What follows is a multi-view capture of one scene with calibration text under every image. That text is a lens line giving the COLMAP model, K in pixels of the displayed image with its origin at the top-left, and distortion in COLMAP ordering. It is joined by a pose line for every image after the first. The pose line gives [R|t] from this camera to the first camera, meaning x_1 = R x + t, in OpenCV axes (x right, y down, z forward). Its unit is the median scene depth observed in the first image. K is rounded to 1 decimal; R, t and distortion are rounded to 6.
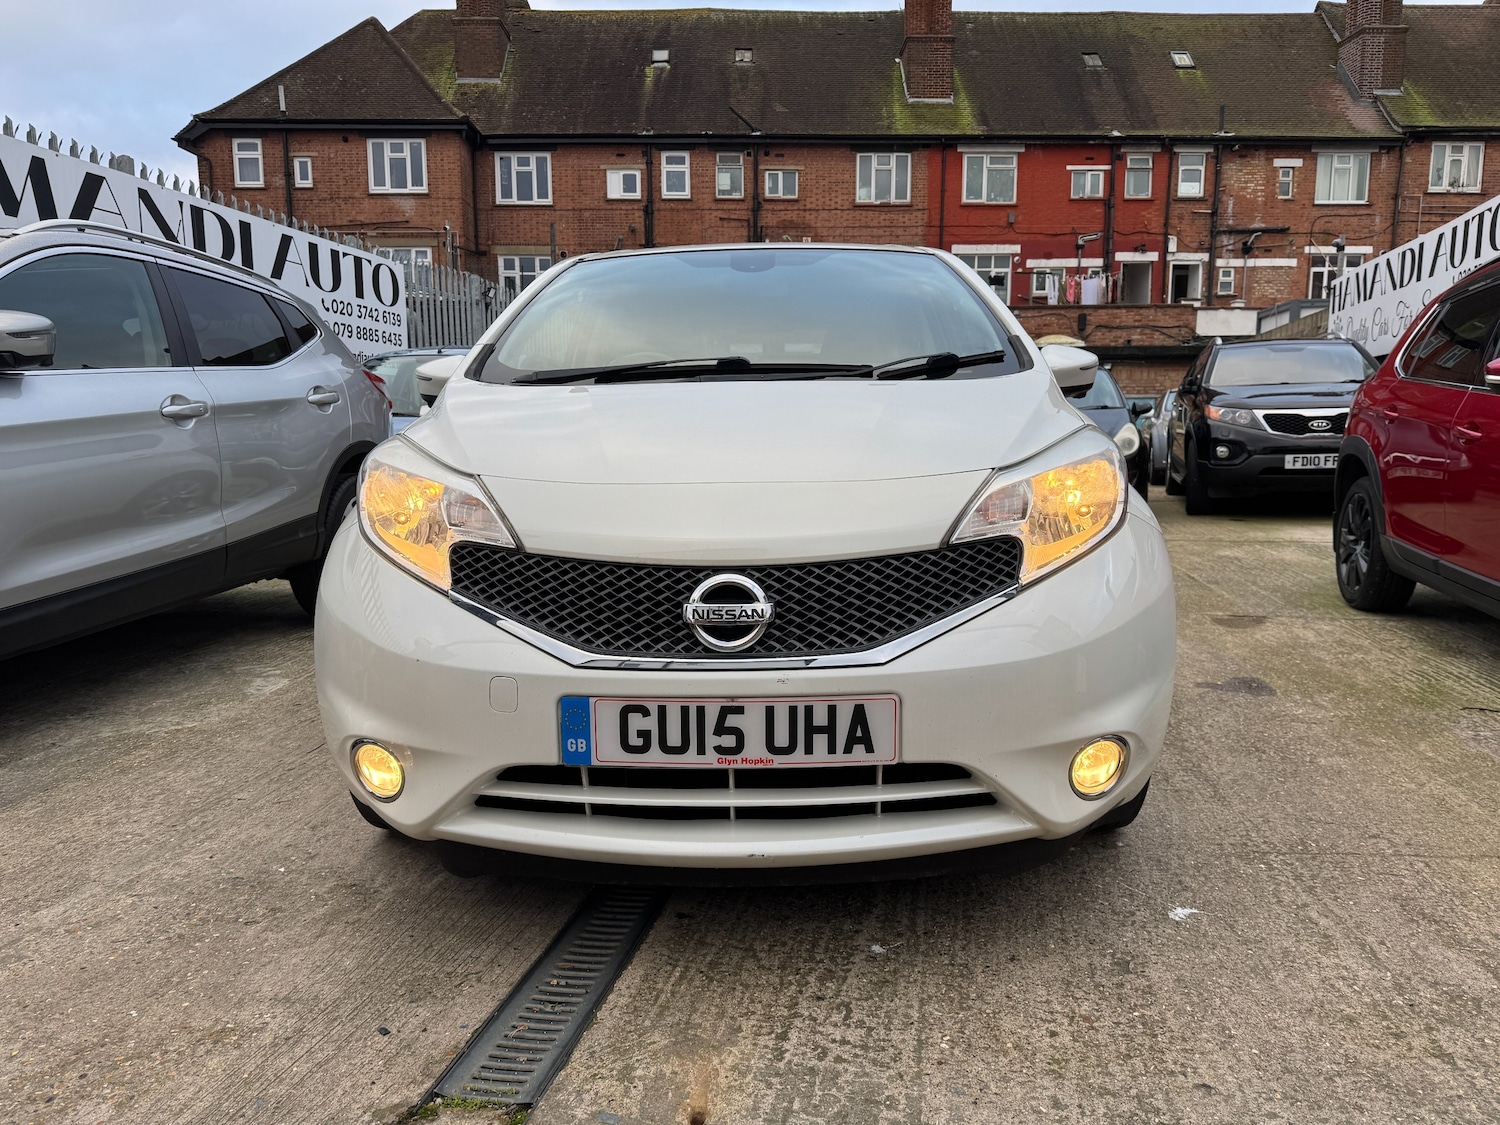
lens RADIAL K [[1057.5, 0, 754.9], [0, 1057.5, 559.2], [0, 0, 1]] dist [0.021624, -0.029060]
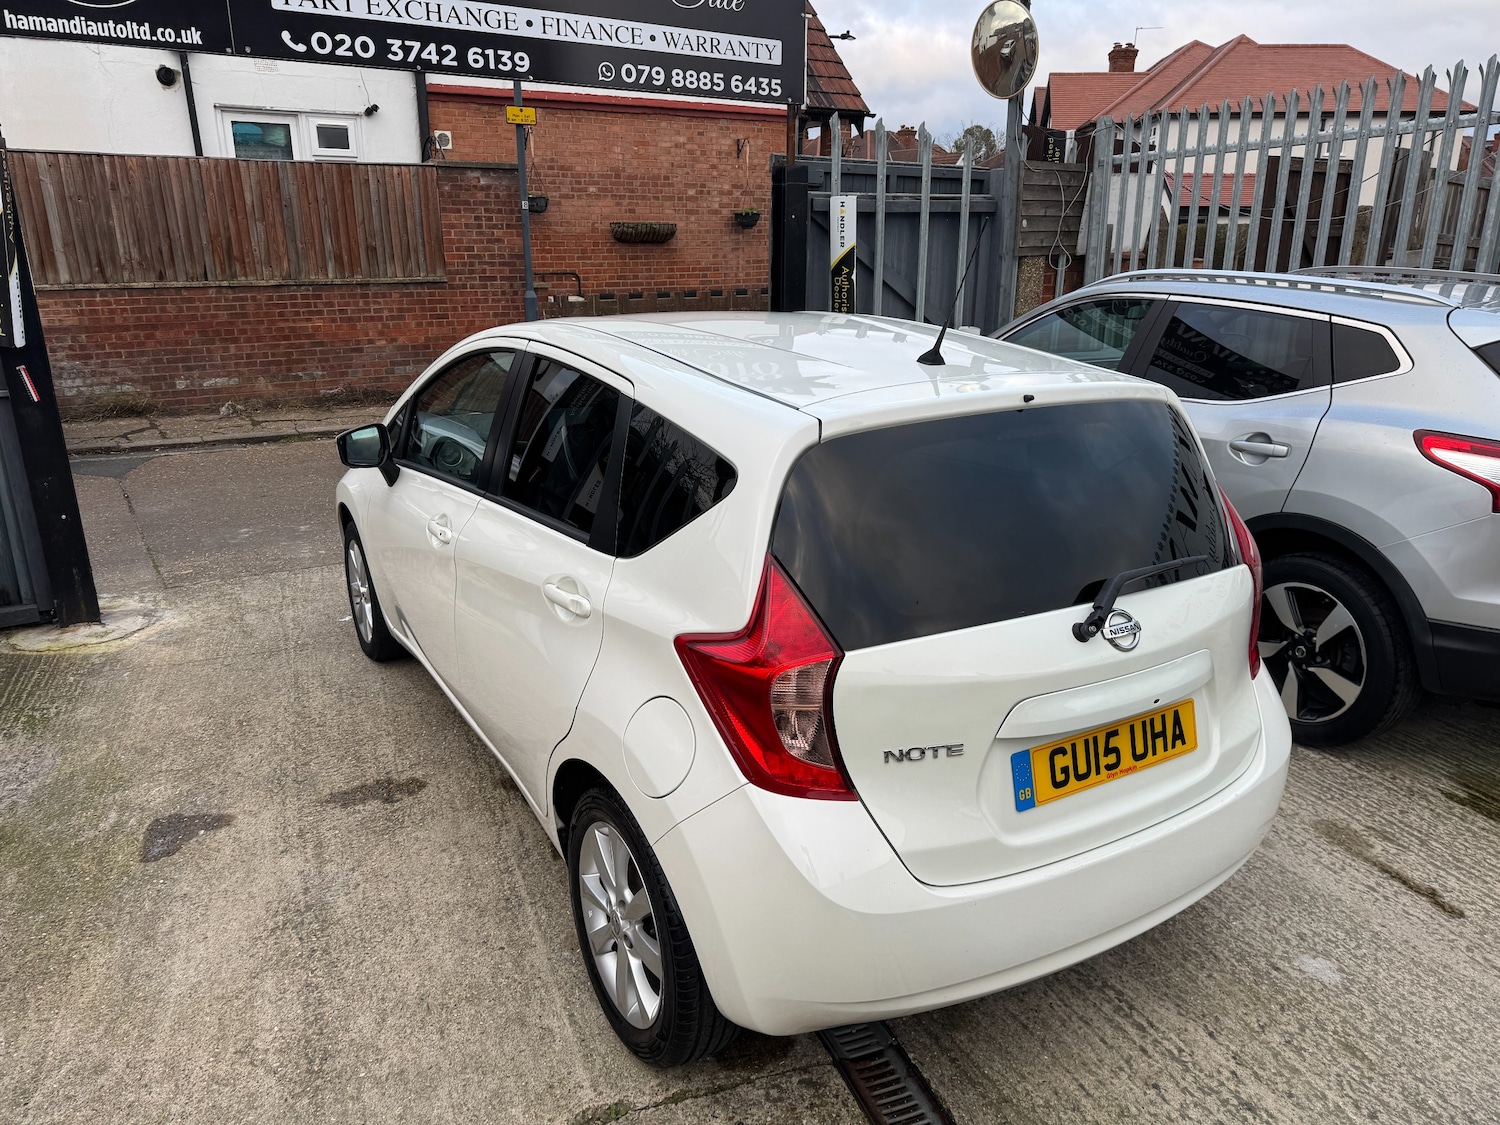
lens RADIAL K [[1057.5, 0, 742.3], [0, 1057.5, 574.0], [0, 0, 1]] dist [0.021624, -0.029060]
pose [[-0.845071, 0.165272, -0.508468, 0.057459], [-0.069921, 0.908693, 0.411568, -0.057905], [0.530062, 0.383357, -0.756354, 0.222733]]
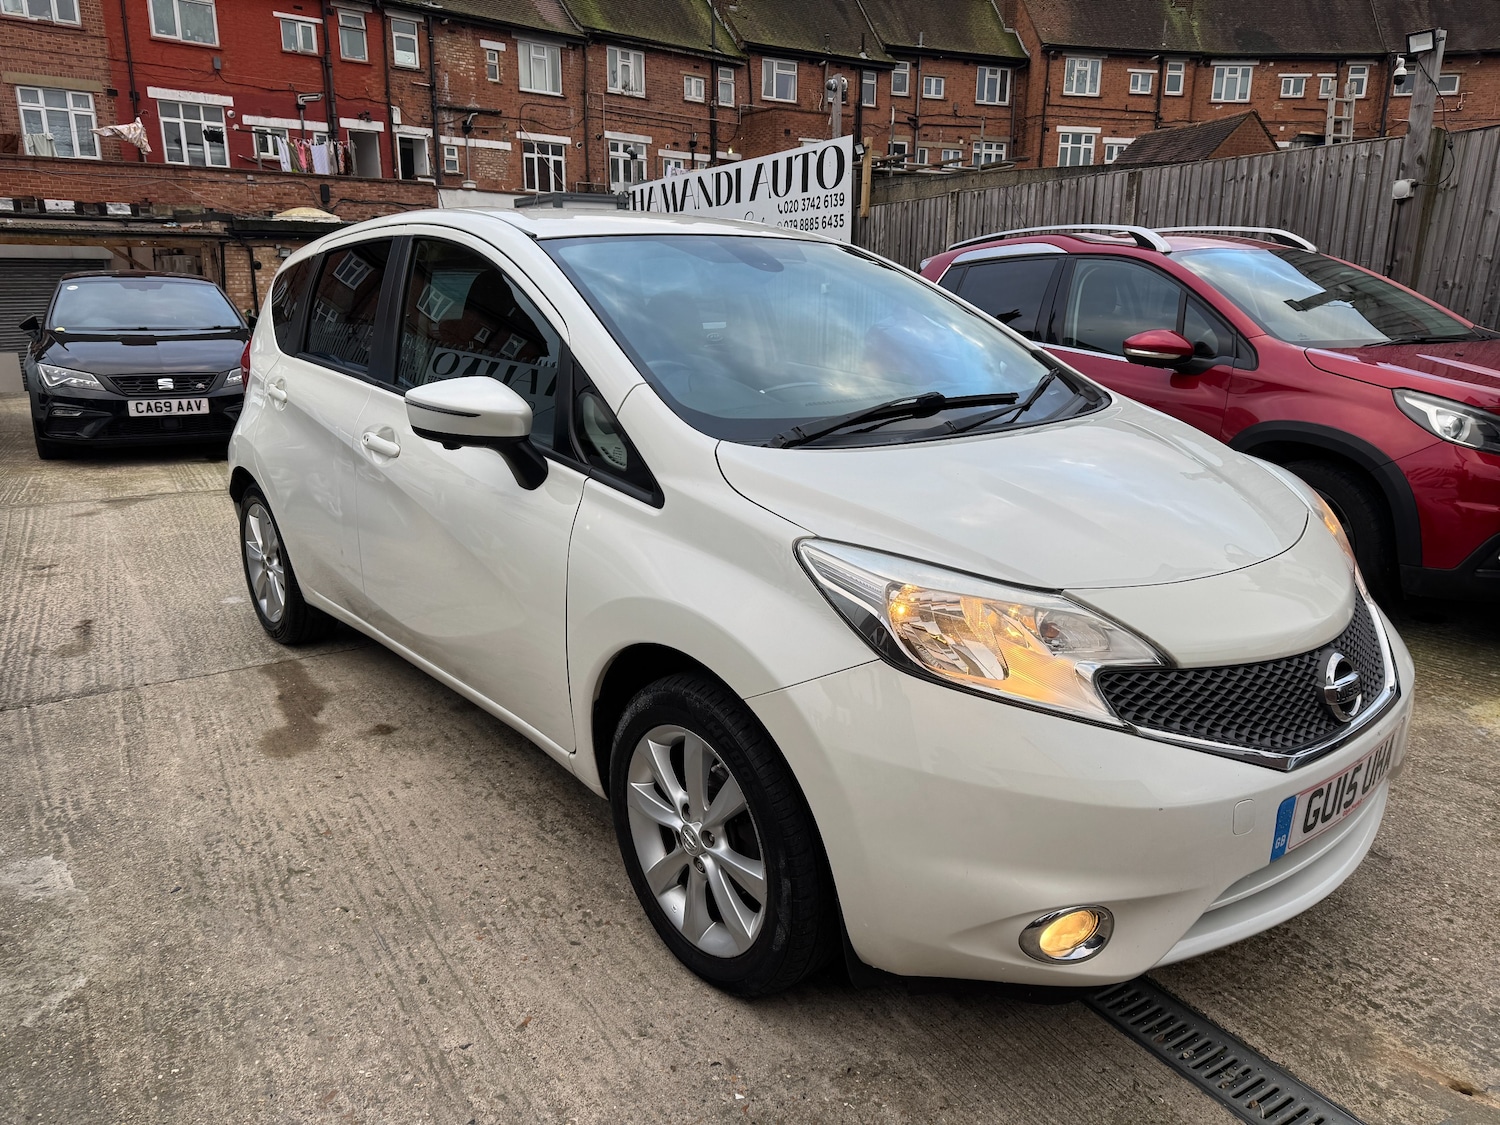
lens RADIAL K [[1057.5, 0, 747.6], [0, 1057.5, 556.3], [0, 0, 1]] dist [0.021624, -0.029060]
pose [[0.743321, -0.159540, 0.649631, -0.066362], [0.080548, 0.985423, 0.149842, -0.016801], [-0.664067, -0.059055, 0.745337, 0.031575]]
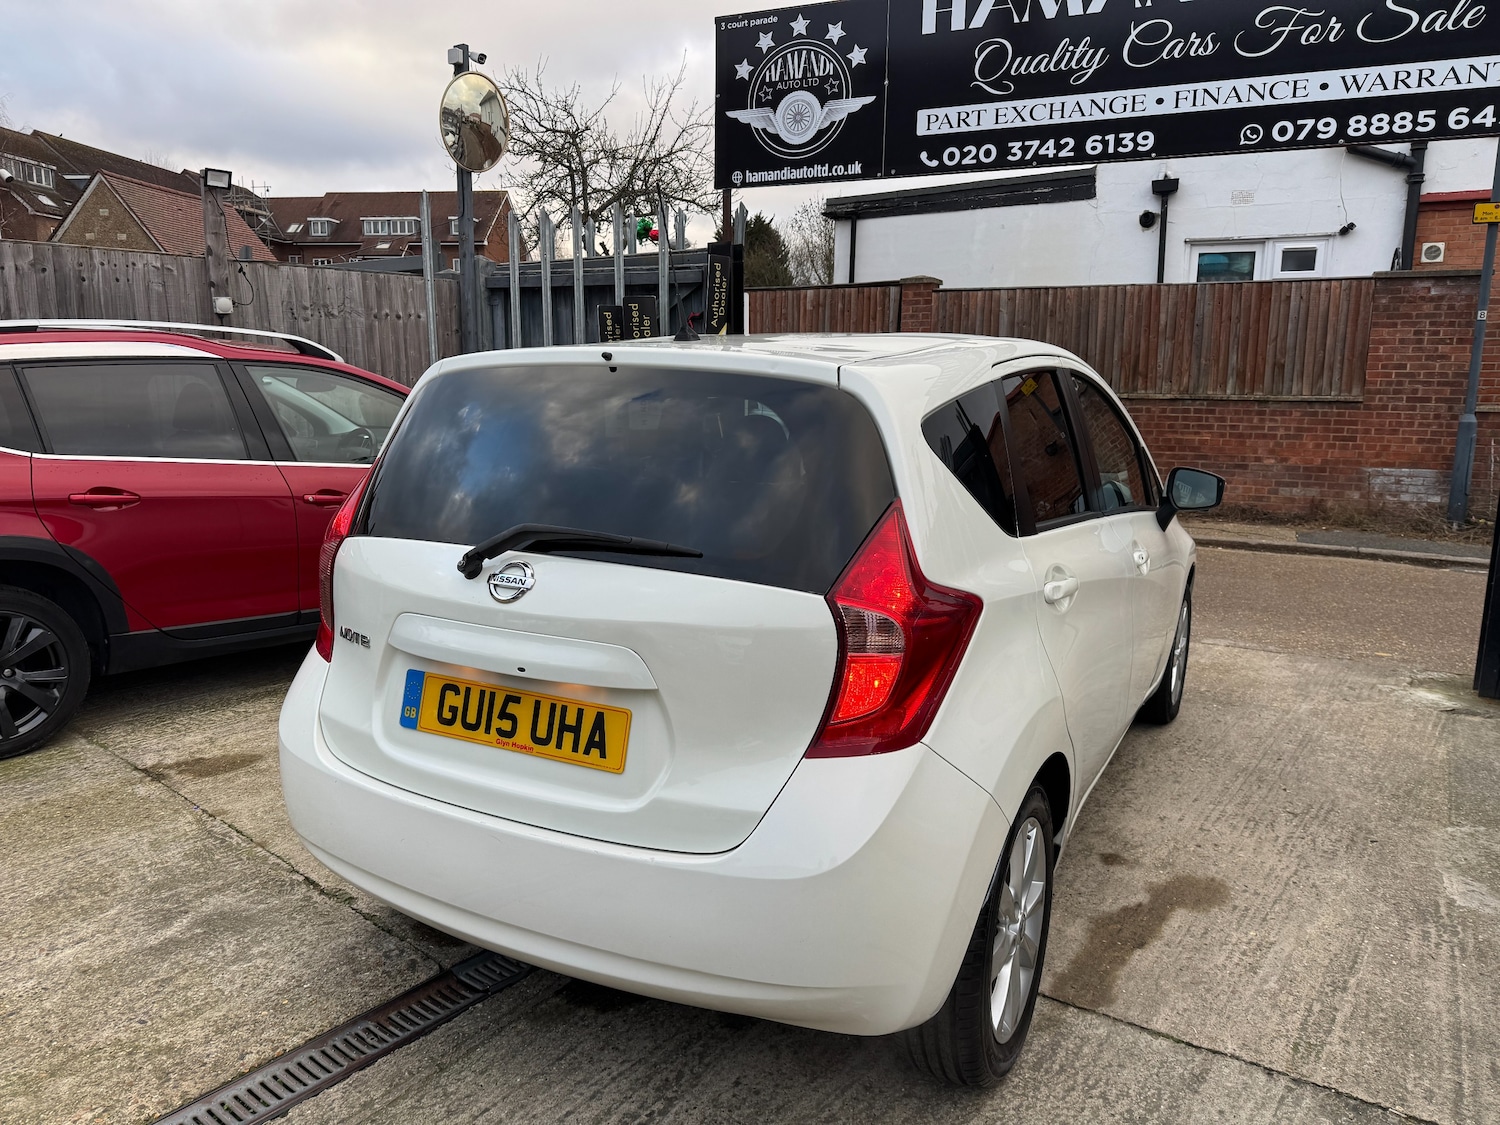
lens RADIAL K [[1057.5, 0, 745.1], [0, 1057.5, 564.4], [0, 0, 1]] dist [0.021624, -0.029060]
pose [[-0.893313, -0.081039, 0.442068, -0.038647], [0.052557, 0.958024, 0.281829, -0.046173], [-0.446351, 0.274996, -0.851556, 0.232959]]
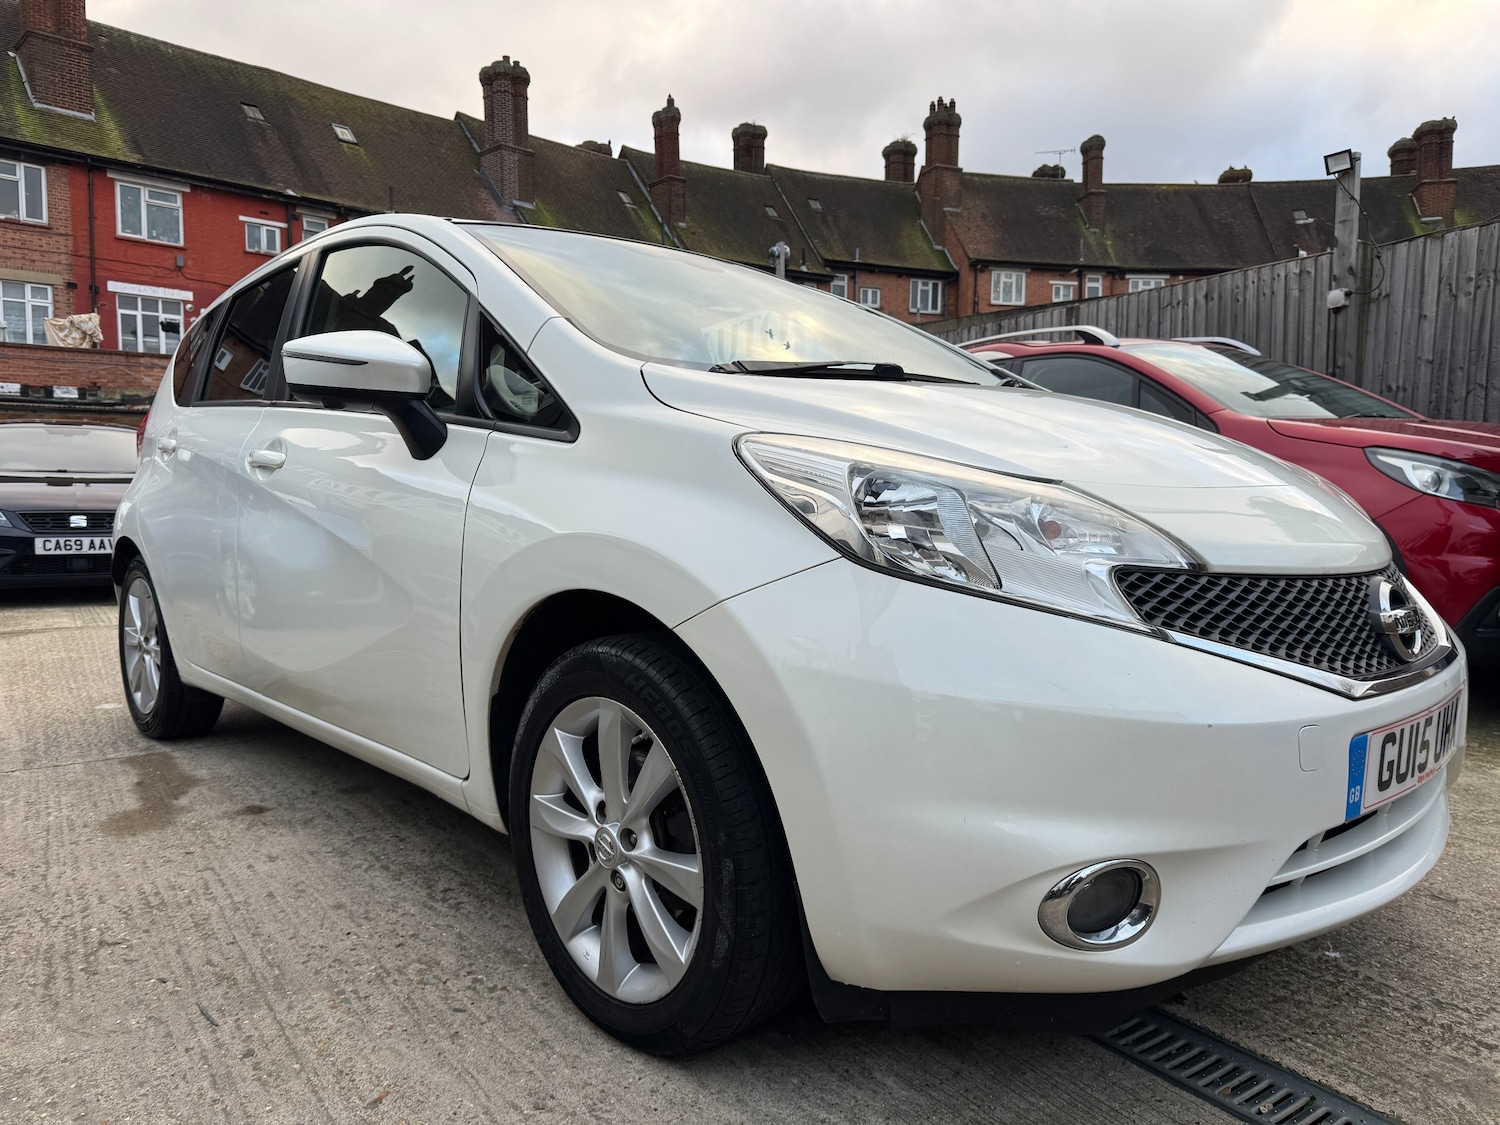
lens RADIAL K [[1057.5, 0, 747.4], [0, 1057.5, 561.8], [0, 0, 1]] dist [0.021624, -0.029060]
pose [[0.711048, -0.044229, 0.701751, -0.059530], [0.087501, 0.995828, -0.025897, -0.001409], [-0.697678, 0.079818, 0.711951, 0.039808]]
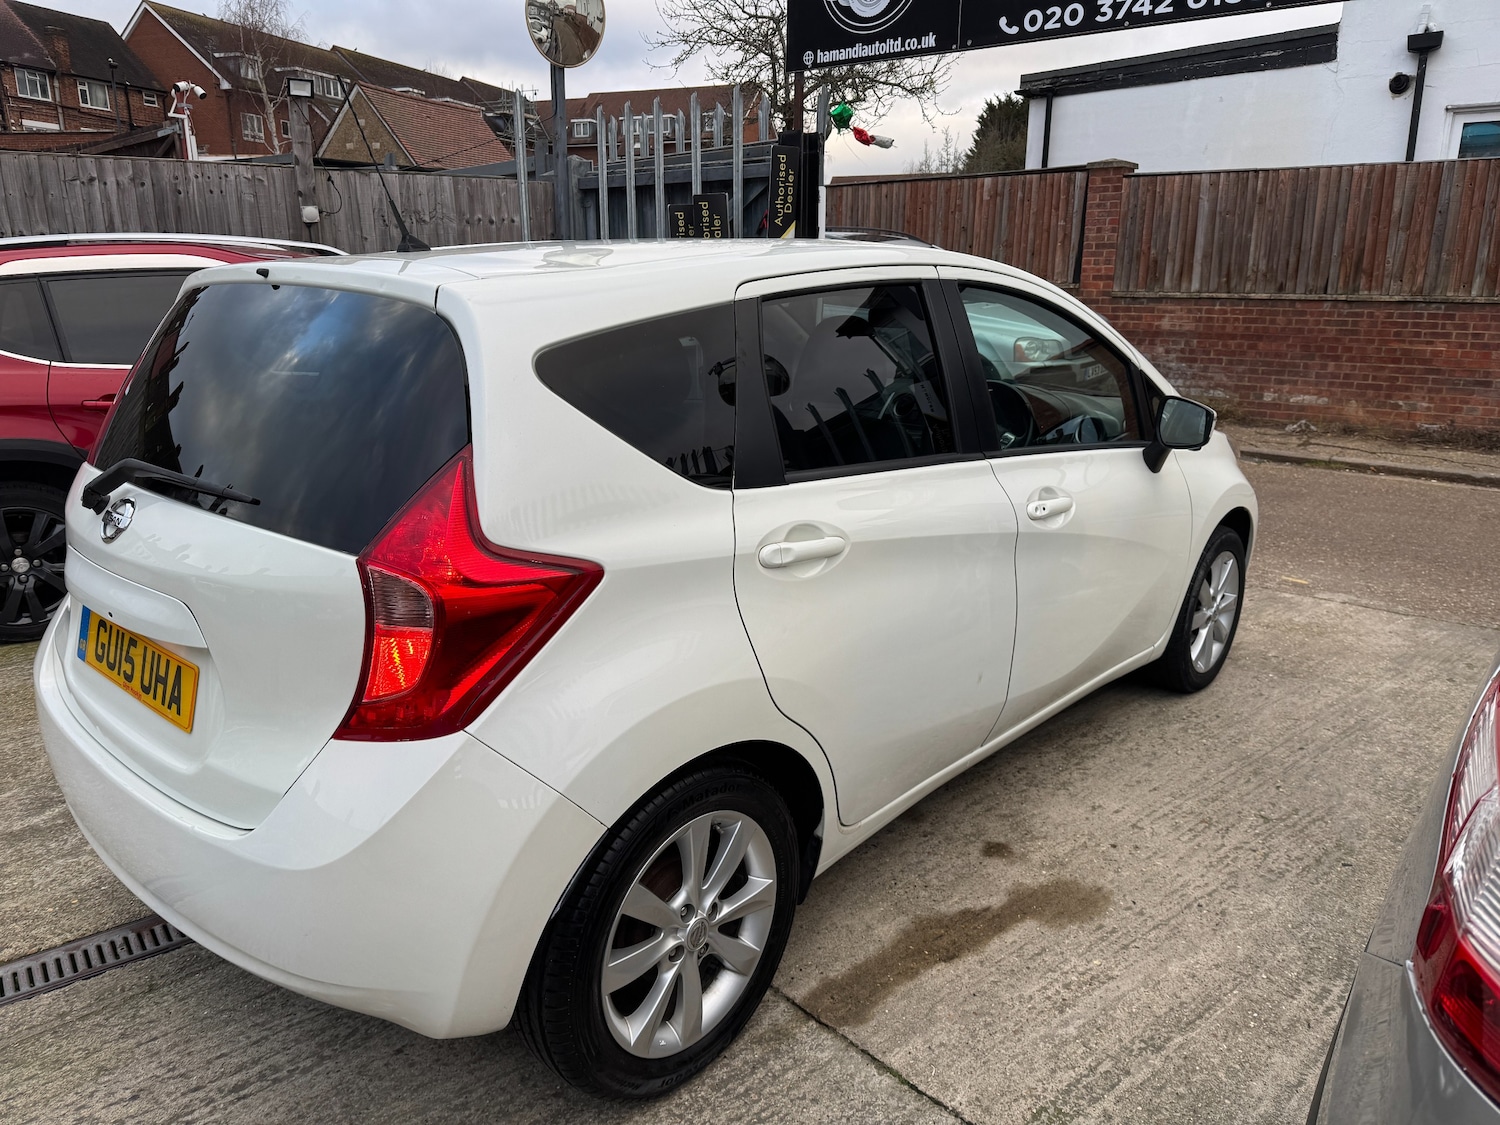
lens RADIAL K [[1057.5, 0, 744.5], [0, 1057.5, 563.4], [0, 0, 1]] dist [0.021624, -0.029060]
pose [[-0.762257, -0.167557, 0.625211, -0.063769], [0.083897, 0.932189, 0.352114, -0.044050], [-0.641814, 0.320855, -0.696510, 0.205212]]
